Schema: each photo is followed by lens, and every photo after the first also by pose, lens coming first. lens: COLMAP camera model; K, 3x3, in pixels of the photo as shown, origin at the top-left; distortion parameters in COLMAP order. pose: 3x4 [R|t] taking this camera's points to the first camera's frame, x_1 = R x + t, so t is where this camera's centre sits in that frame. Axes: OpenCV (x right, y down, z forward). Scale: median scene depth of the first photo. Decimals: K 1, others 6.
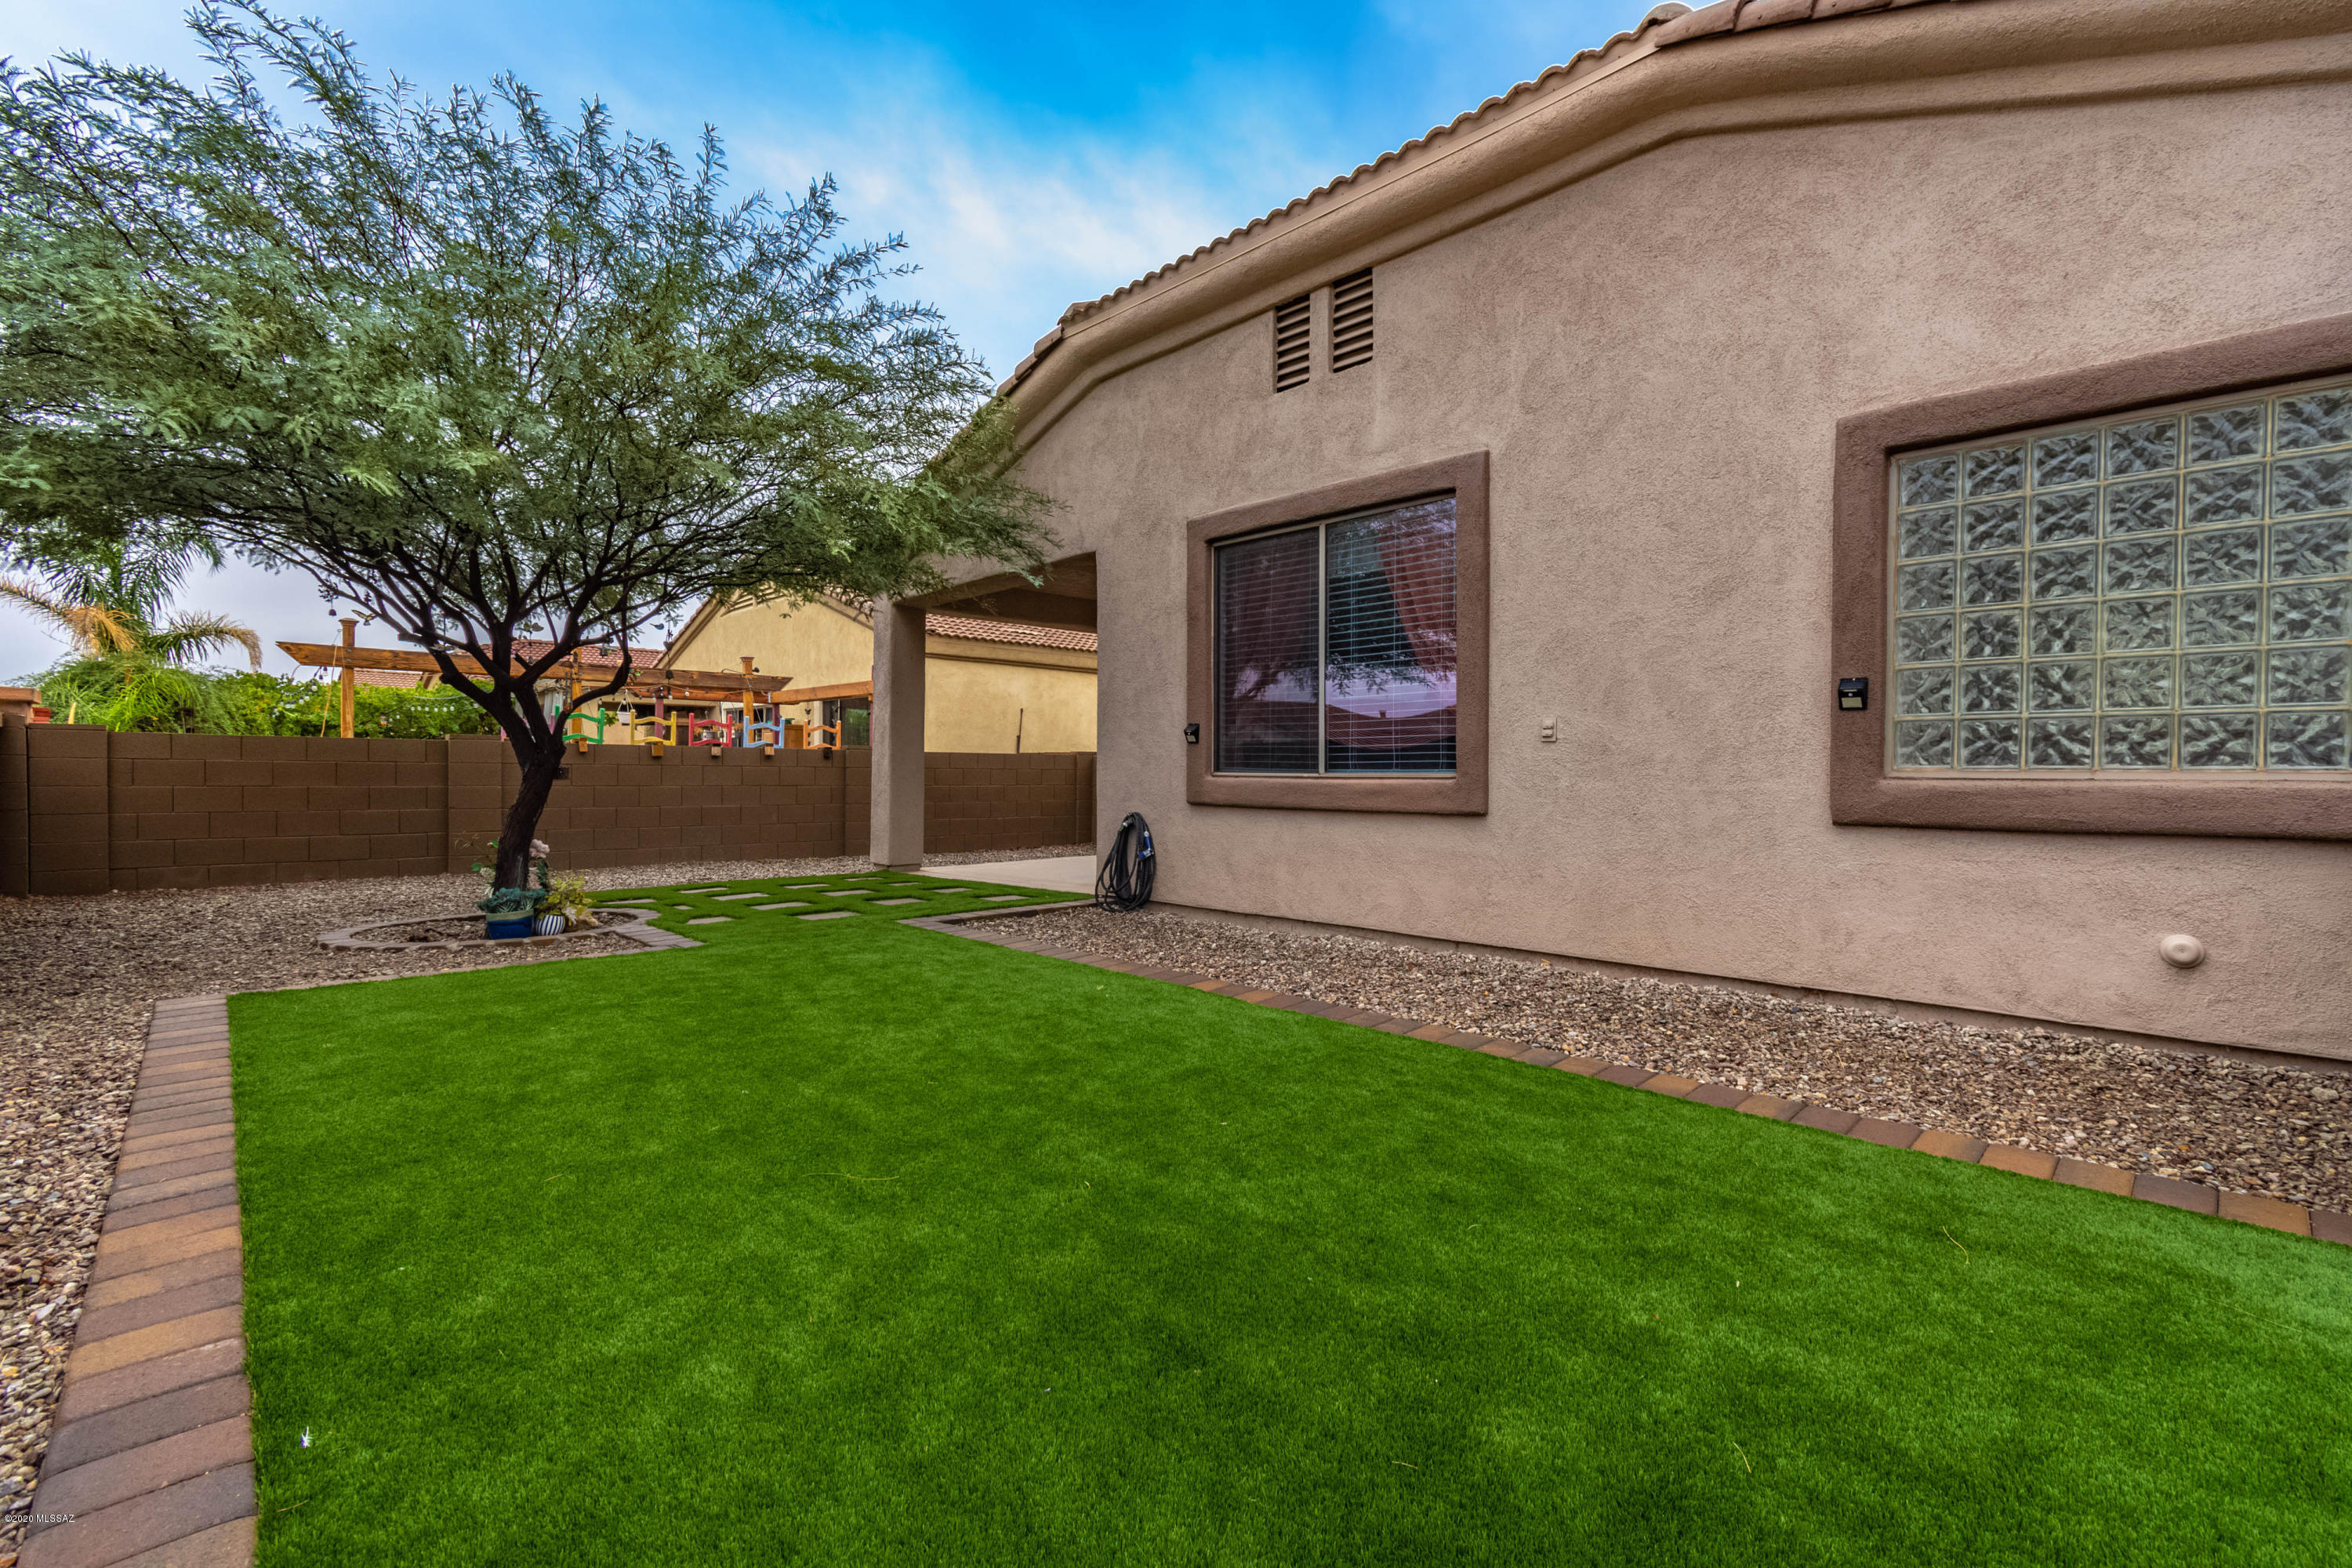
lens RADIAL K [[1041.6, 0, 1200.1], [0, 1041.6, 777.1], [0, 0, 1]] dist [0.003508, -0.000576]
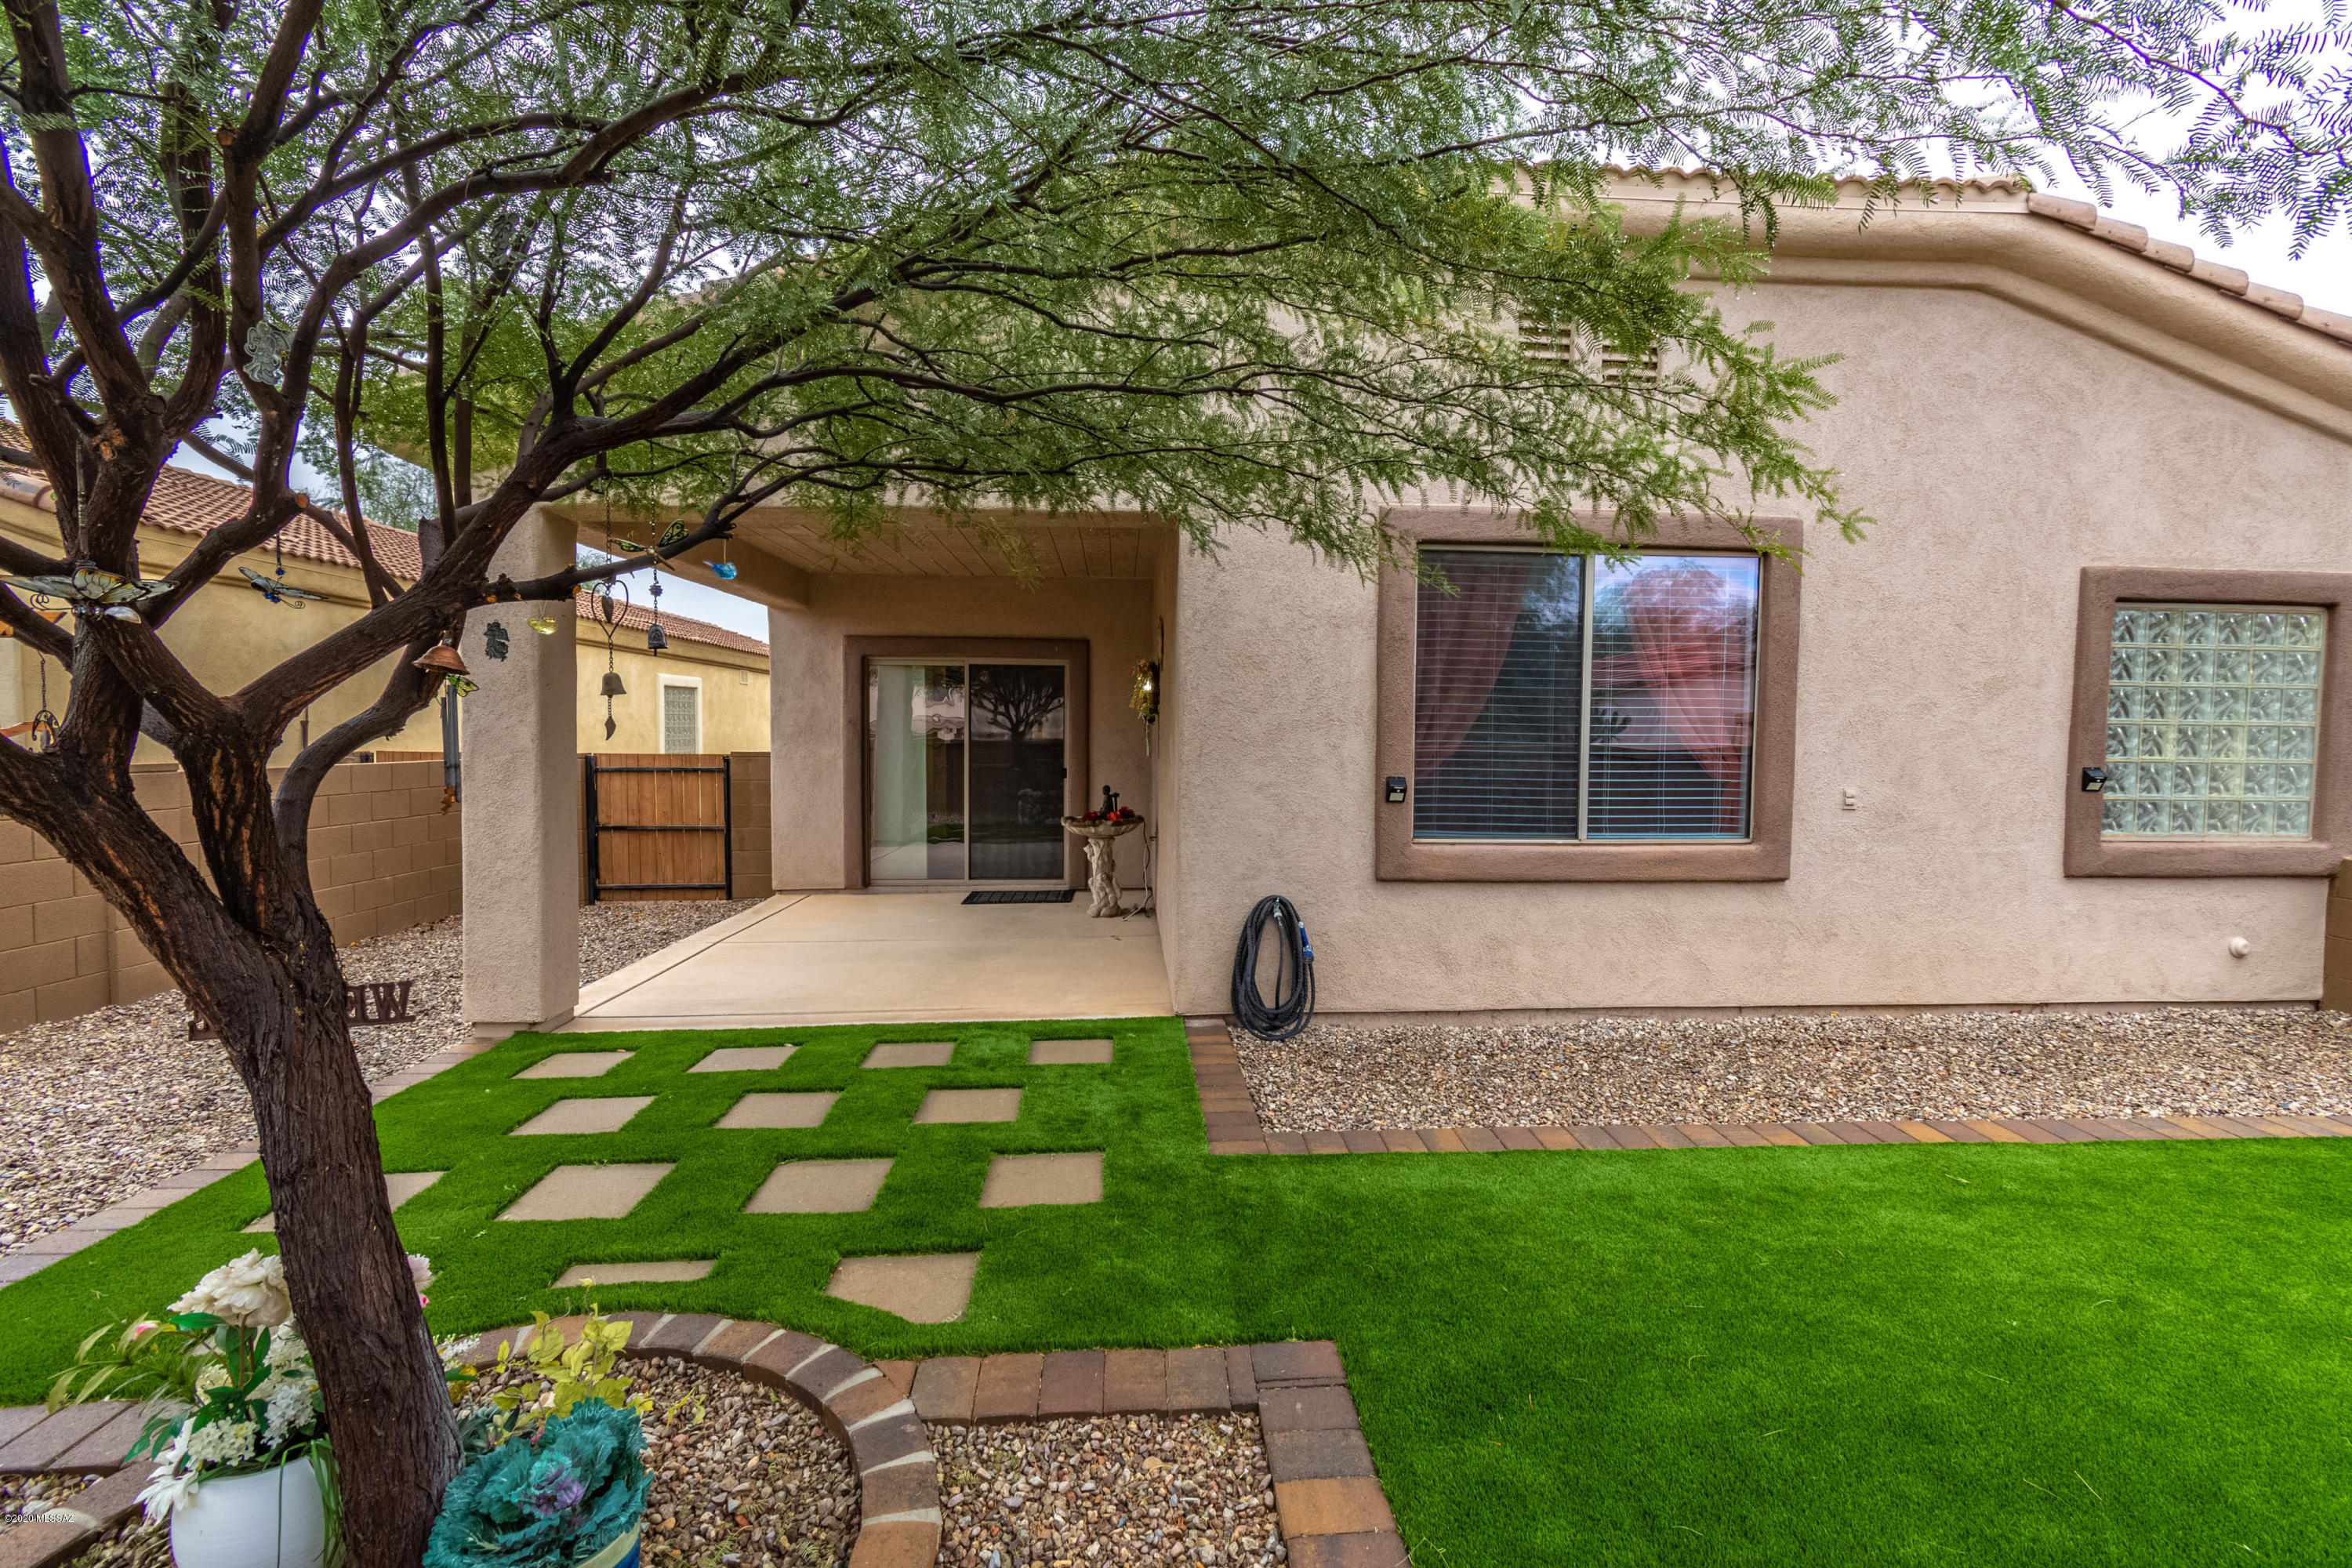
lens RADIAL K [[1040.2, 0, 1206.1], [0, 1040.2, 779.3], [0, 0, 1]] dist [-0.000060, -0.000094]
pose [[0.652183, -0.032145, 0.757380, -0.741892], [-0.002116, 0.999019, 0.044222, -0.090924], [-0.758059, -0.030444, 0.651476, 0.664055]]
